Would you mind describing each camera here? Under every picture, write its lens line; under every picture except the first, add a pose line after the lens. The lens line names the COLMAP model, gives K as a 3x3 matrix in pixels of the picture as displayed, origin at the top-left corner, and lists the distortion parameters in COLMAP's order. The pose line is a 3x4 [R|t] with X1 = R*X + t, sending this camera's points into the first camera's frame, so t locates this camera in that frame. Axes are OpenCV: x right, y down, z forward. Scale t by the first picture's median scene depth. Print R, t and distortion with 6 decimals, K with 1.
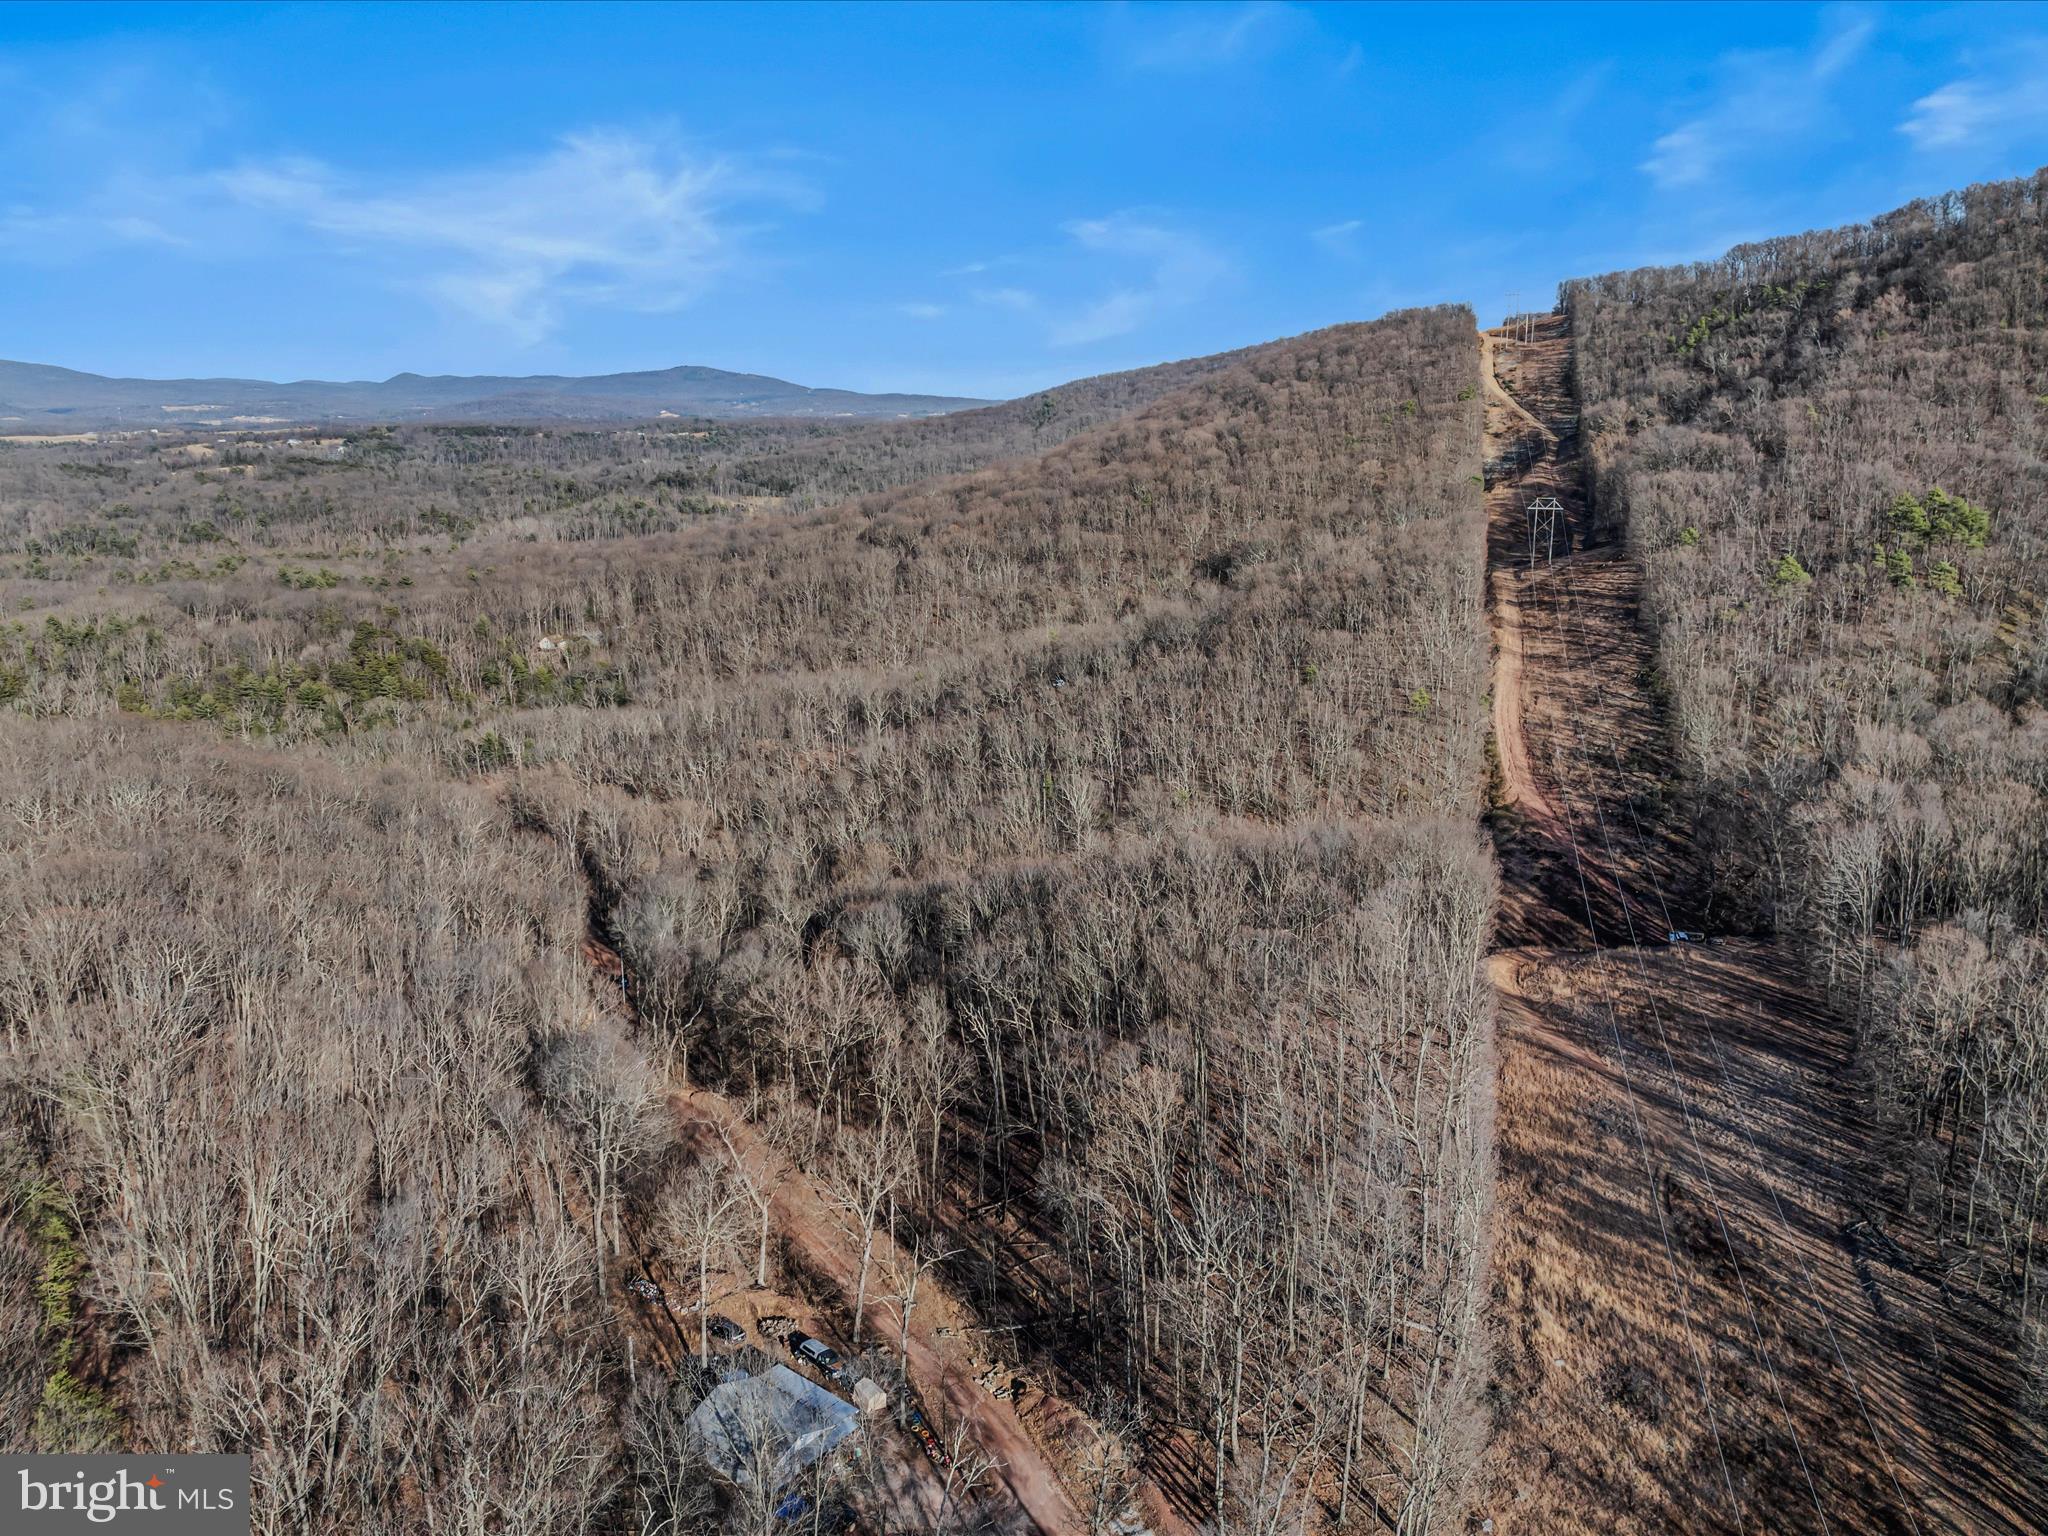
lens RADIAL K [[1462.5, 0, 1024.0], [0, 1462.5, 768.0], [0, 0, 1]] dist [-0.035204, 0.005860]
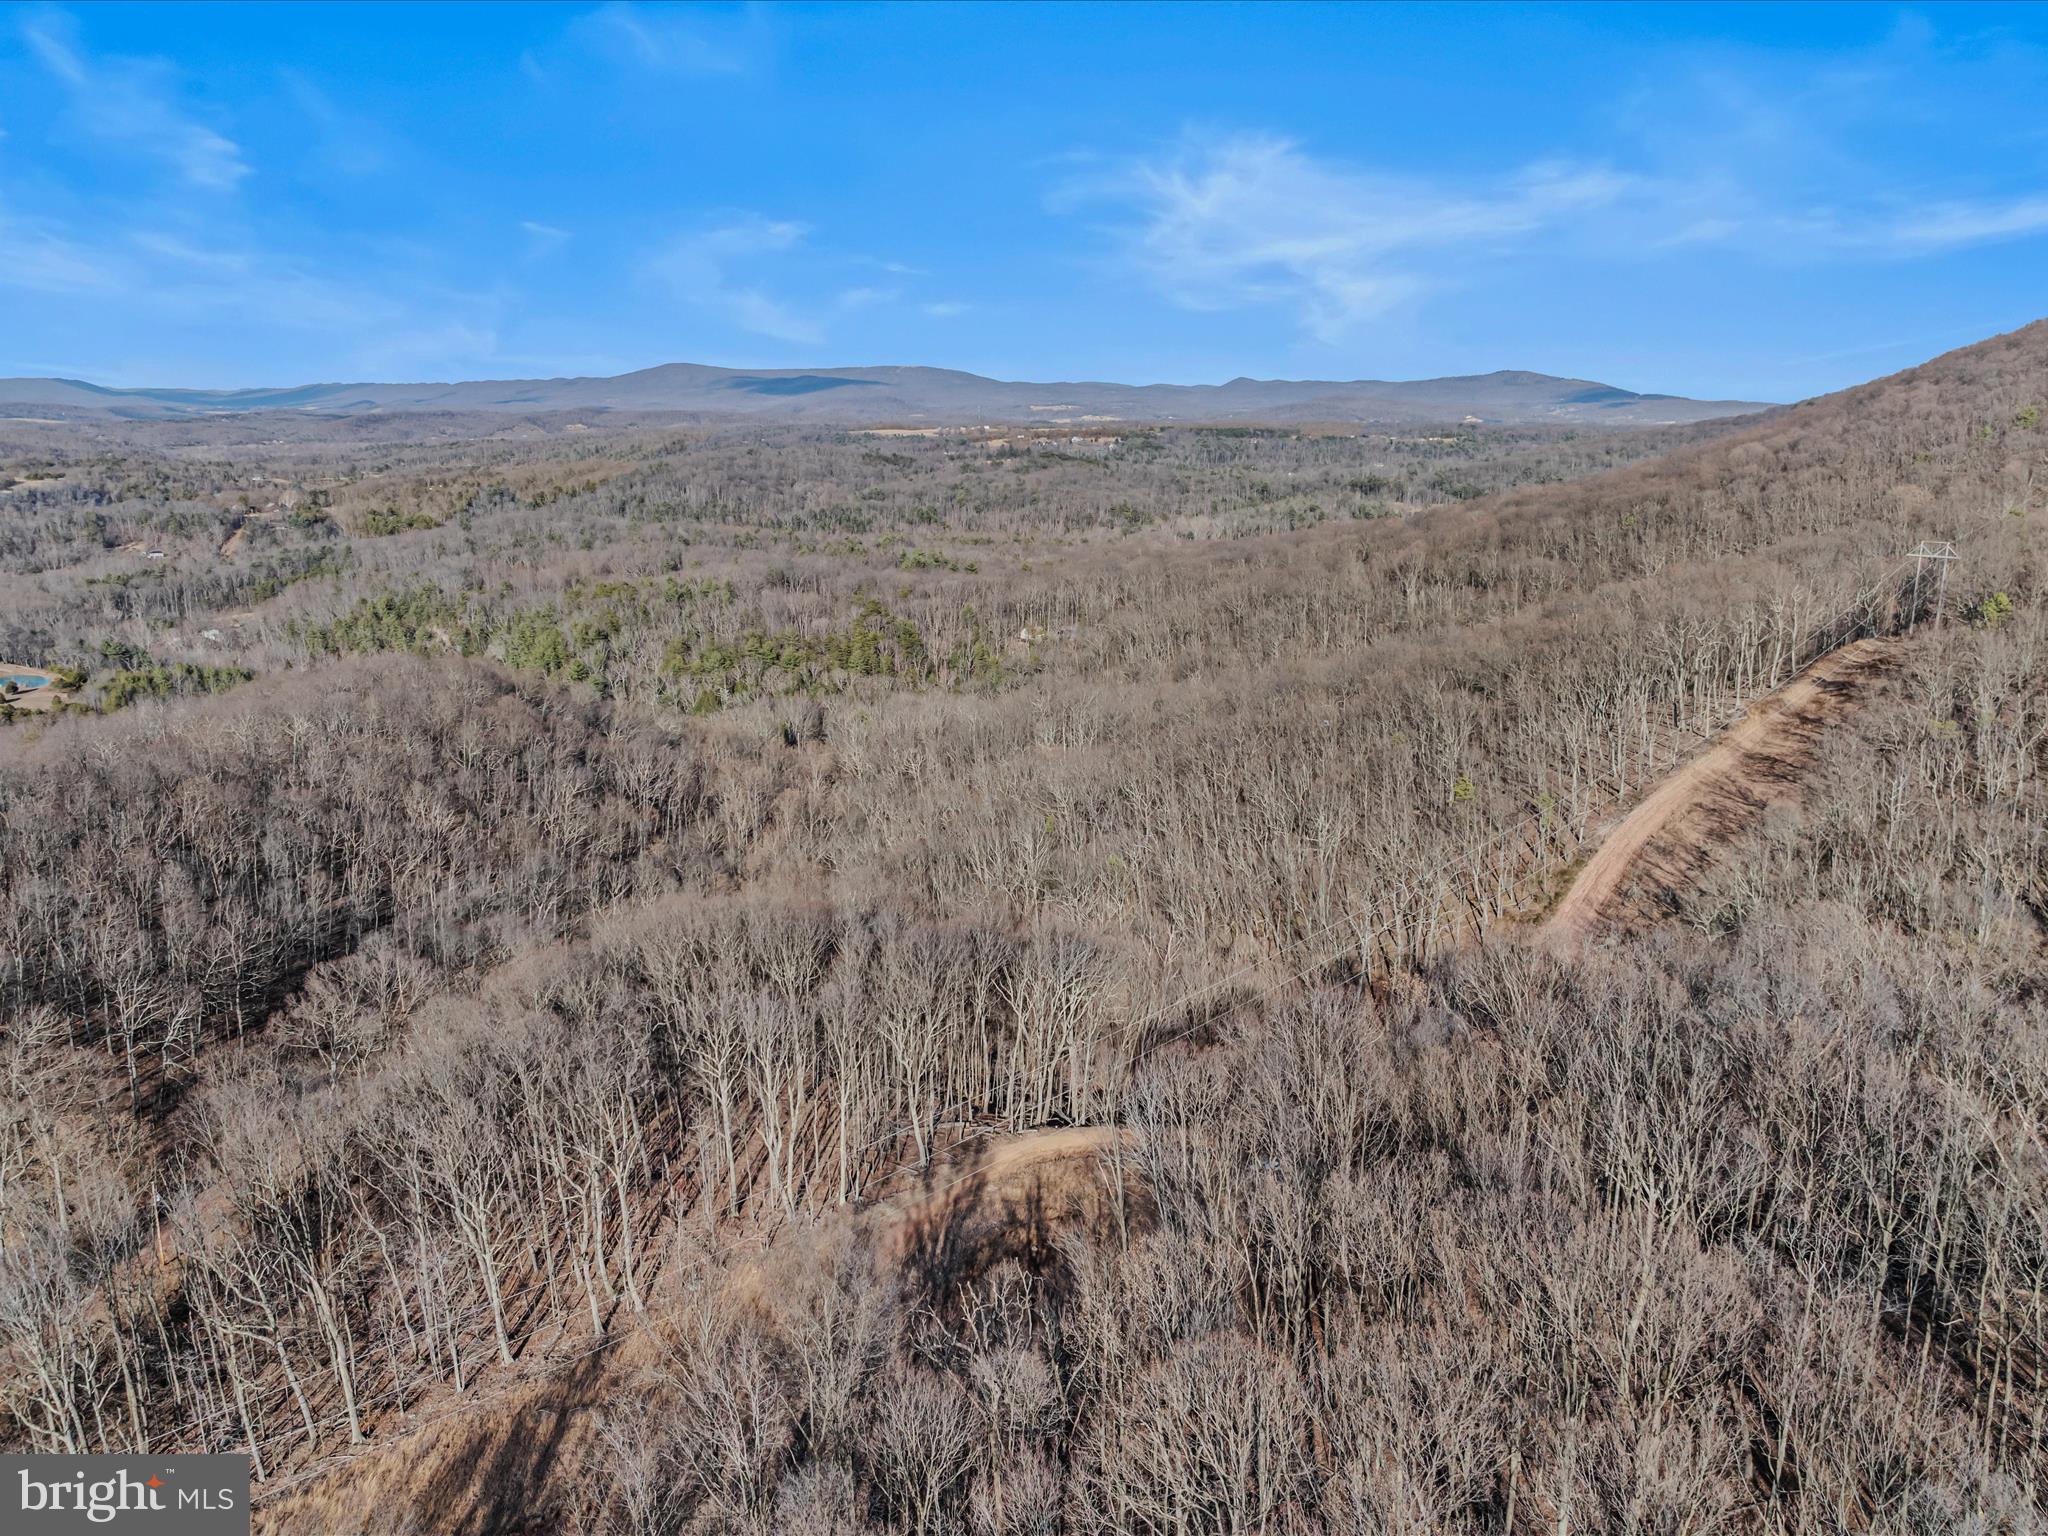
lens RADIAL K [[1441.9, 0, 1024.0], [0, 1441.9, 768.0], [0, 0, 1]] dist [-0.006204, -0.000494]
pose [[0.849063, 0.130659, -0.511879, 0.455801], [-0.130833, 0.990755, 0.035880, -0.055476], [0.511835, 0.036506, 0.858308, 0.218366]]
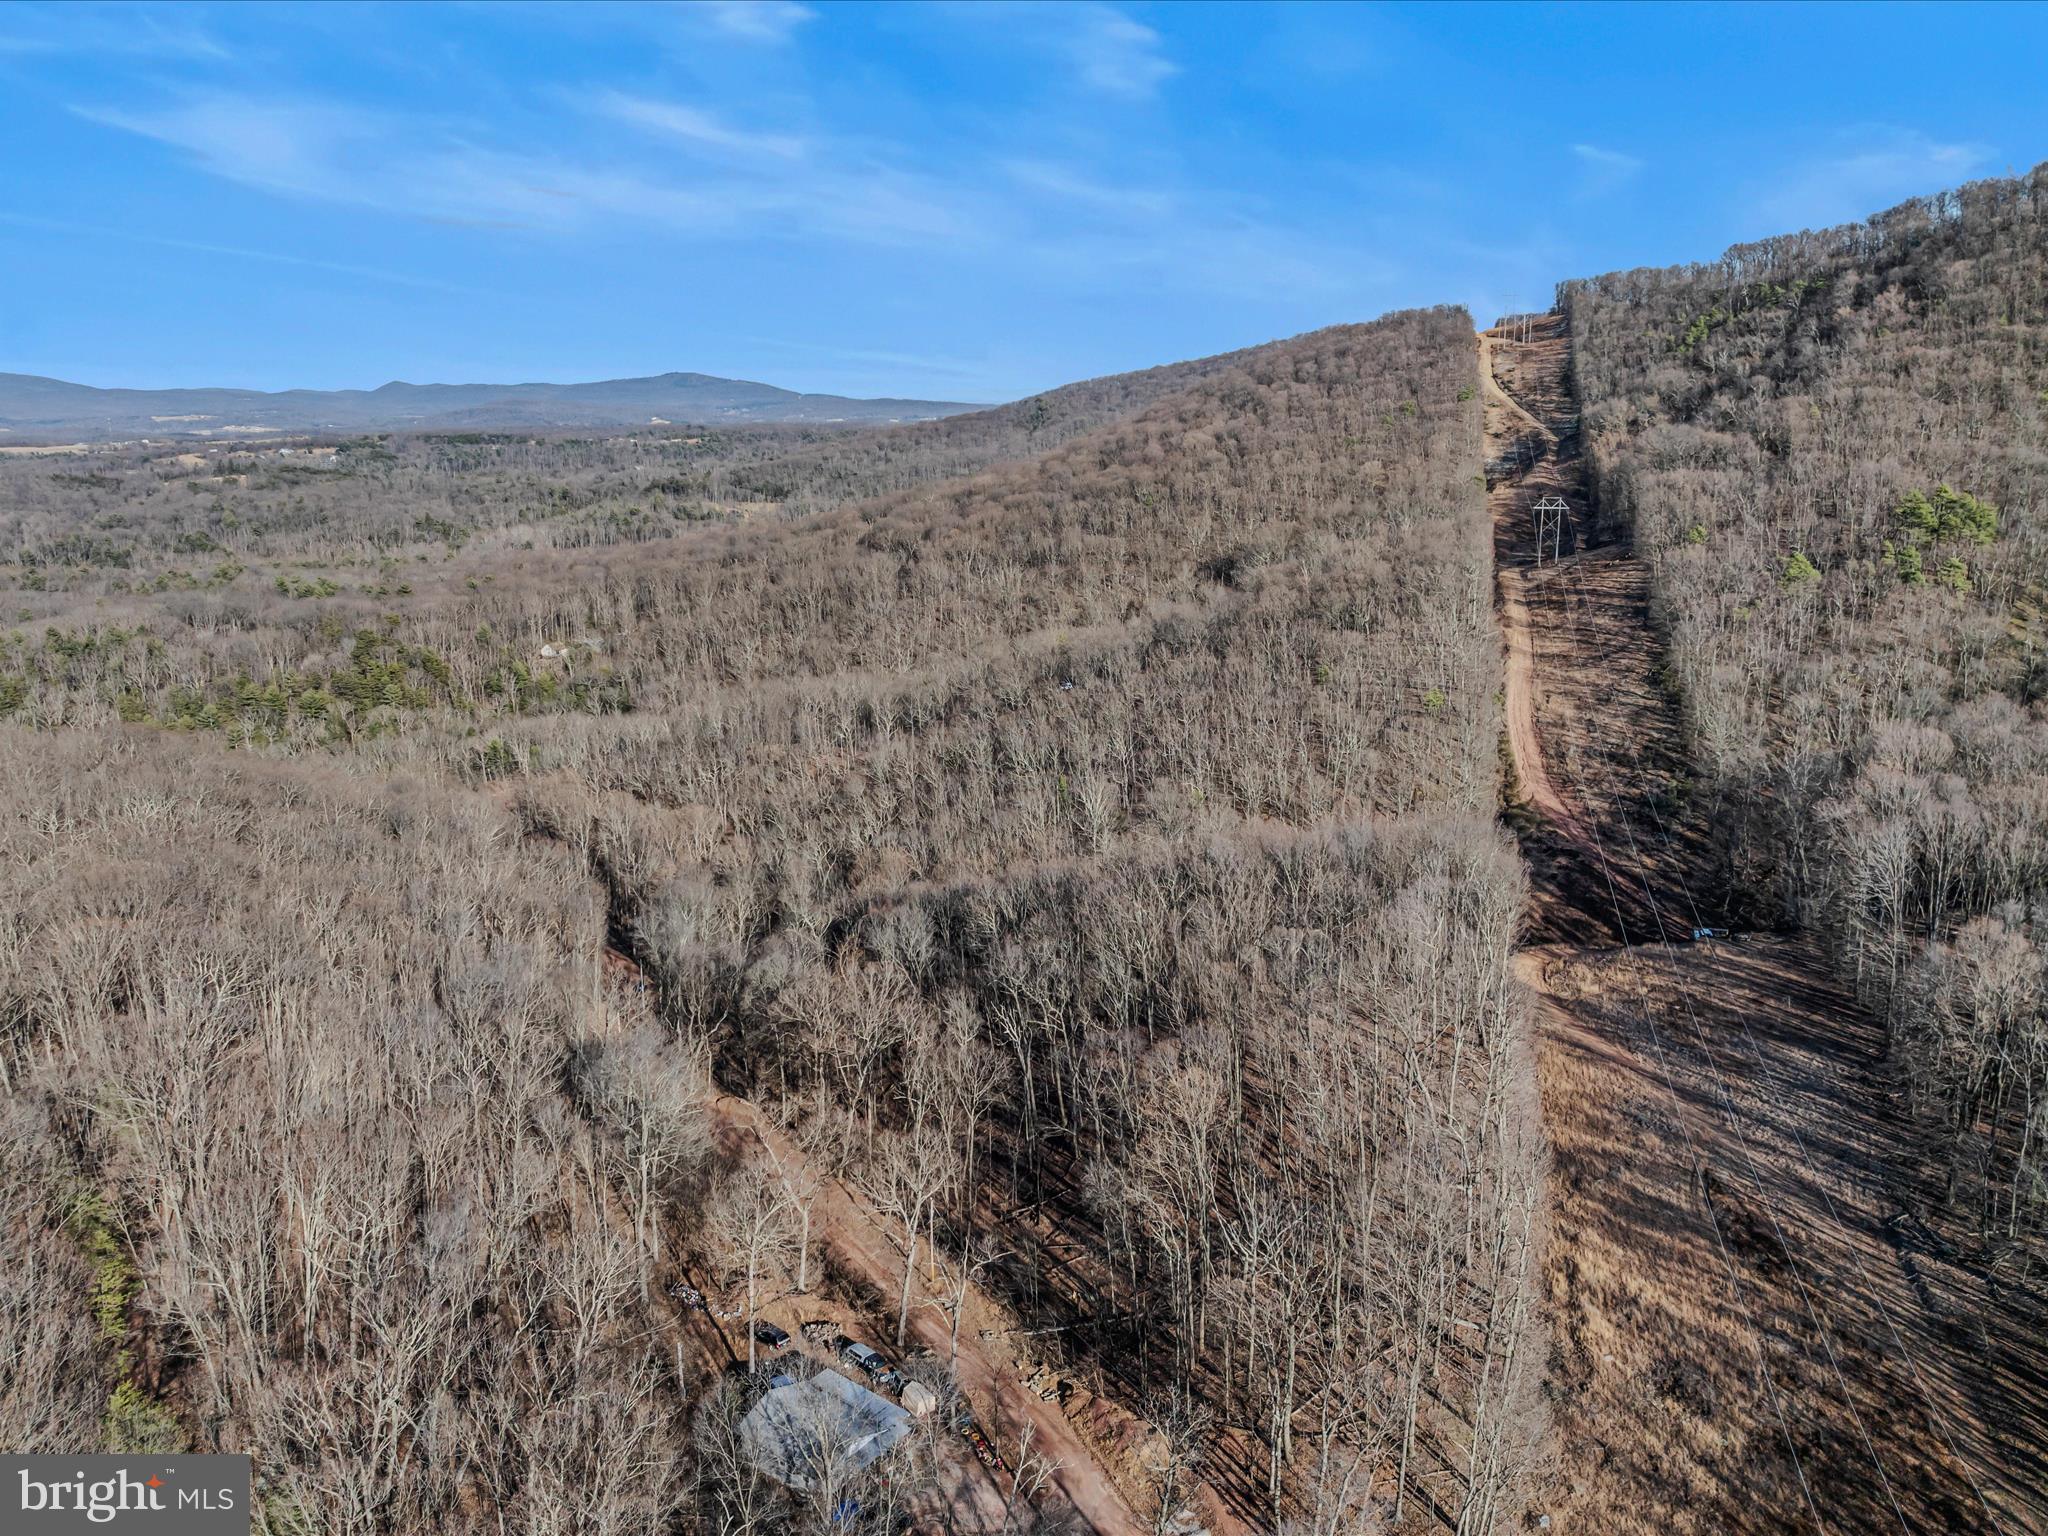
lens RADIAL K [[1462.5, 0, 1024.0], [0, 1462.5, 768.0], [0, 0, 1]] dist [-0.035204, 0.005860]
pose [[0.999954, -0.008291, 0.004896, -0.014575], [0.008305, 0.999962, -0.002692, 0.000626], [-0.004874, 0.002733, 0.999984, -0.000096]]
